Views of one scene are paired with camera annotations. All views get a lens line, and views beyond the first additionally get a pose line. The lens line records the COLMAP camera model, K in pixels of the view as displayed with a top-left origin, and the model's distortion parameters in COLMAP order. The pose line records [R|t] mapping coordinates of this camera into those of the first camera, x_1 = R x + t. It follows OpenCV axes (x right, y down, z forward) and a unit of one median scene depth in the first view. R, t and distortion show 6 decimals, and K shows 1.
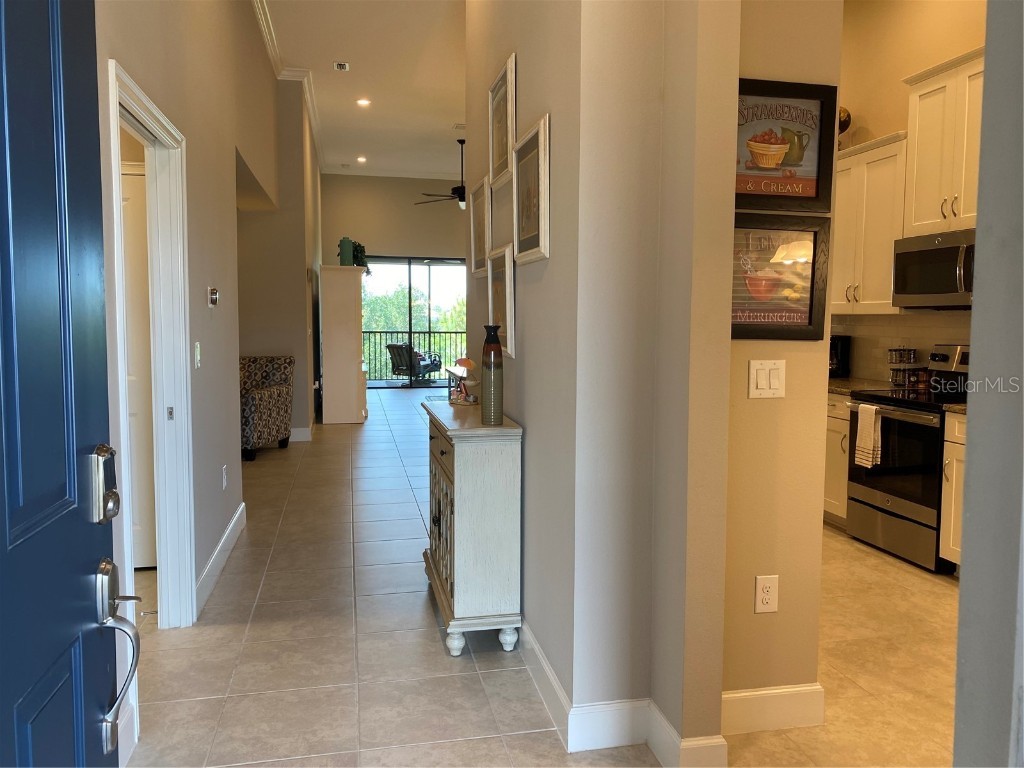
lens RADIAL K [[777.6, 0, 517.6], [0, 777.6, 379.7], [0, 0, 1]] dist [0.100555, -0.177896]
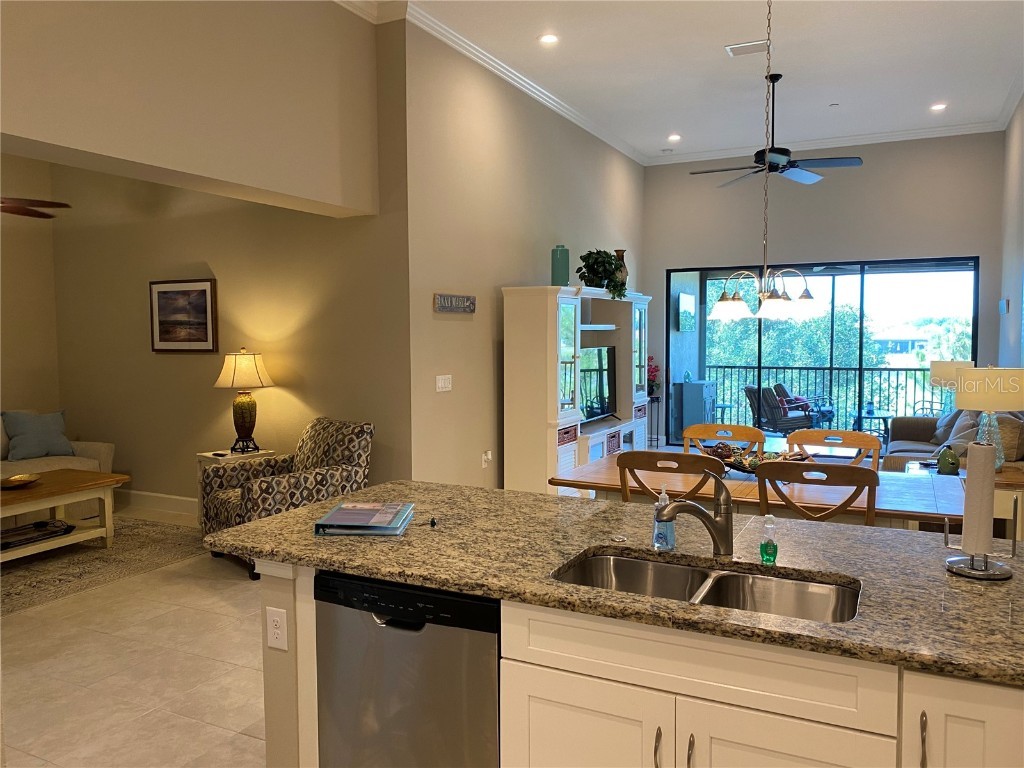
lens RADIAL K [[784.3, 0, 523.0], [0, 784.3, 381.1], [0, 0, 1]] dist [0.075705, -0.128258]
pose [[0.779349, 0.025795, -0.626059, 0.176063], [-0.040038, 0.999161, -0.008674, -0.046980], [0.625310, 0.031827, 0.779727, 0.386940]]
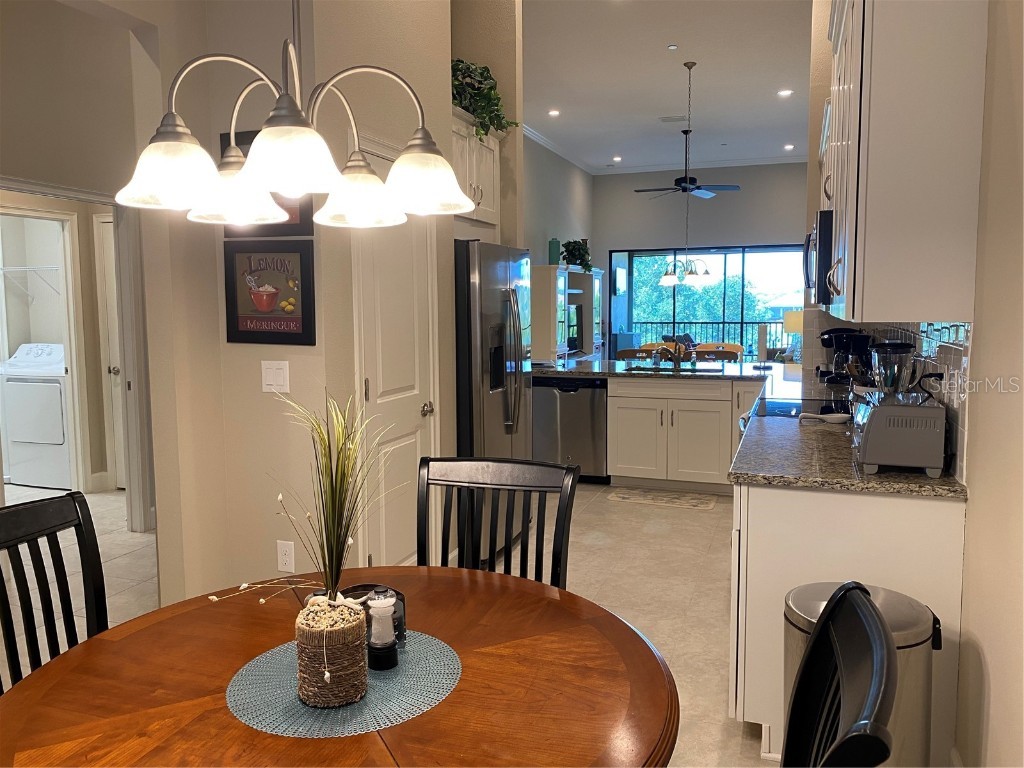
lens RADIAL K [[777.6, 0, 517.6], [0, 777.6, 379.7], [0, 0, 1]] dist [0.100555, -0.177896]
pose [[0.843007, 0.038838, -0.536499, 0.294414], [-0.029795, 0.999230, 0.025518, -0.008948], [0.537077, -0.005527, 0.843515, 0.044365]]
